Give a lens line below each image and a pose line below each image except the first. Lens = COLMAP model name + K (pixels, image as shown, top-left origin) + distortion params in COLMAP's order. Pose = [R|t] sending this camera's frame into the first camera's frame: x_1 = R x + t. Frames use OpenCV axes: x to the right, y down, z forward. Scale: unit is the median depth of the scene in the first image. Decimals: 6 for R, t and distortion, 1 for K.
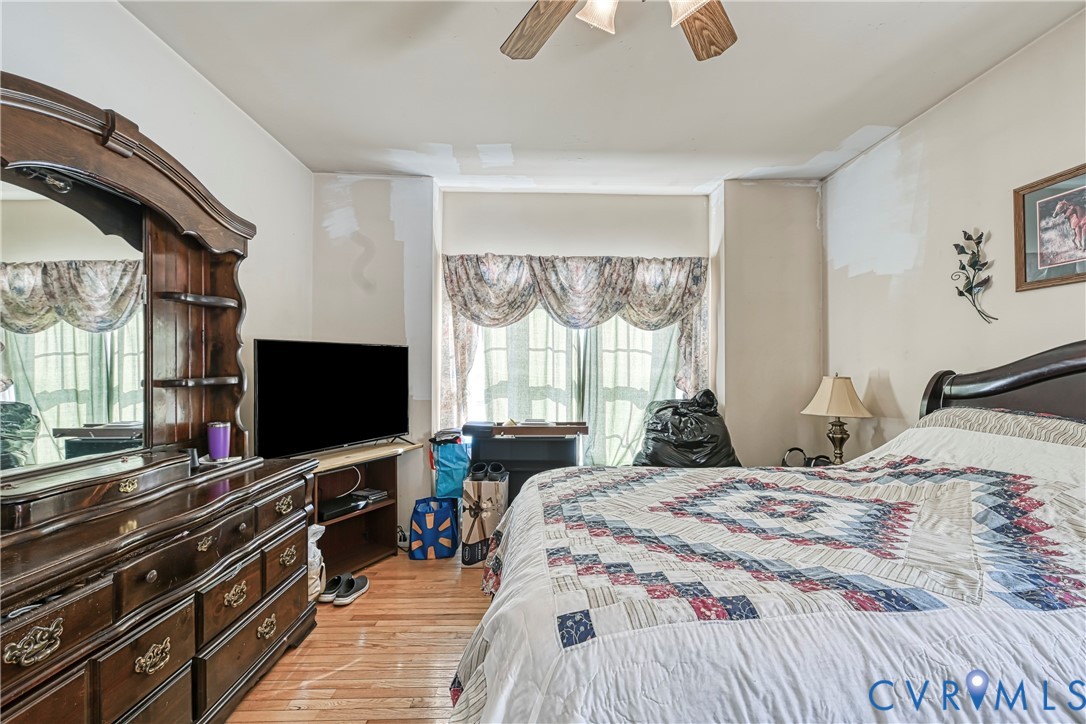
lens RADIAL K [[462.8, 0, 547.4], [0, 462.8, 363.6], [0, 0, 1]] dist [-0.002063, -0.000212]
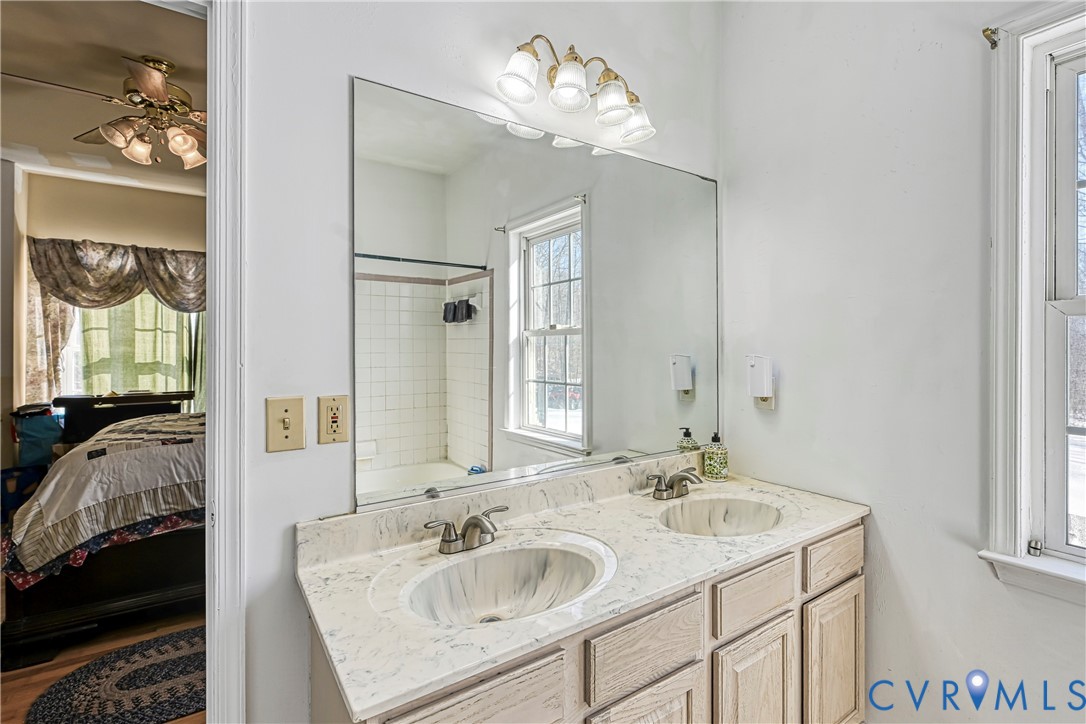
lens RADIAL K [[462.8, 0, 502.7], [0, 462.8, 346.5], [0, 0, 1]] dist [-0.002063, -0.000212]
pose [[0.843451, -0.001866, 0.537202, 0.113400], [-0.002867, 0.999964, 0.007975, -0.000598], [-0.537198, -0.008266, 0.843416, -0.438382]]
